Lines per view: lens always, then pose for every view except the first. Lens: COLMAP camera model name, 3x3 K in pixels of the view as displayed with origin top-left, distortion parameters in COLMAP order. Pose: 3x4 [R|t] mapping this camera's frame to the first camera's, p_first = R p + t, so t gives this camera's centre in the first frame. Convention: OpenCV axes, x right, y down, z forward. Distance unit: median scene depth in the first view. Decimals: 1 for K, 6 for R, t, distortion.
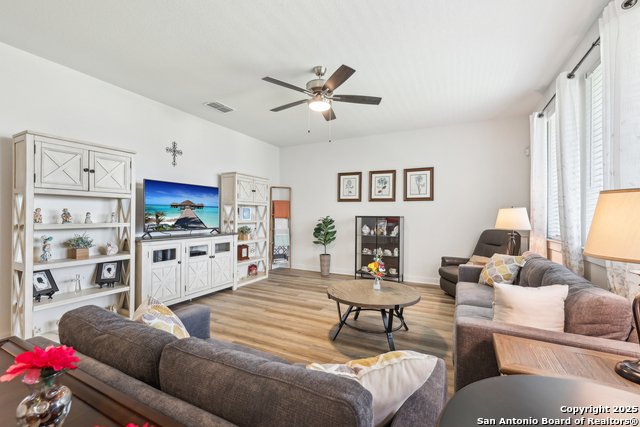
lens RADIAL K [[273.1, 0, 321.7], [0, 273.1, 213.6], [0, 0, 1]] dist [-0.002343, 0.000404]
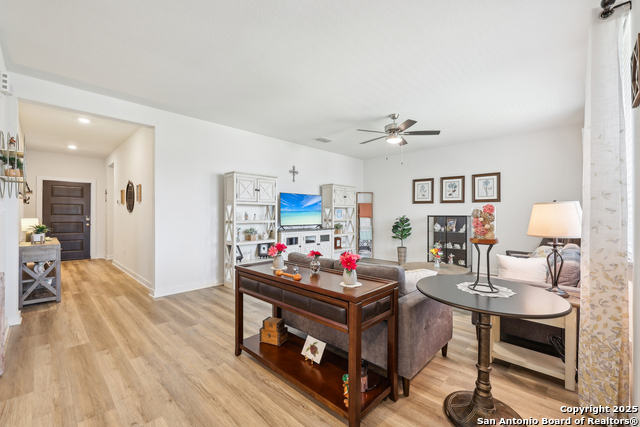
lens RADIAL K [[273.1, 0, 319.6], [0, 273.1, 213.6], [0, 0, 1]] dist [-0.002343, 0.000404]
pose [[0.956277, -0.005212, -0.292416, 0.025015], [0.005675, 0.999984, 0.000736, -0.004252], [0.292407, -0.002363, 0.956291, -0.367503]]
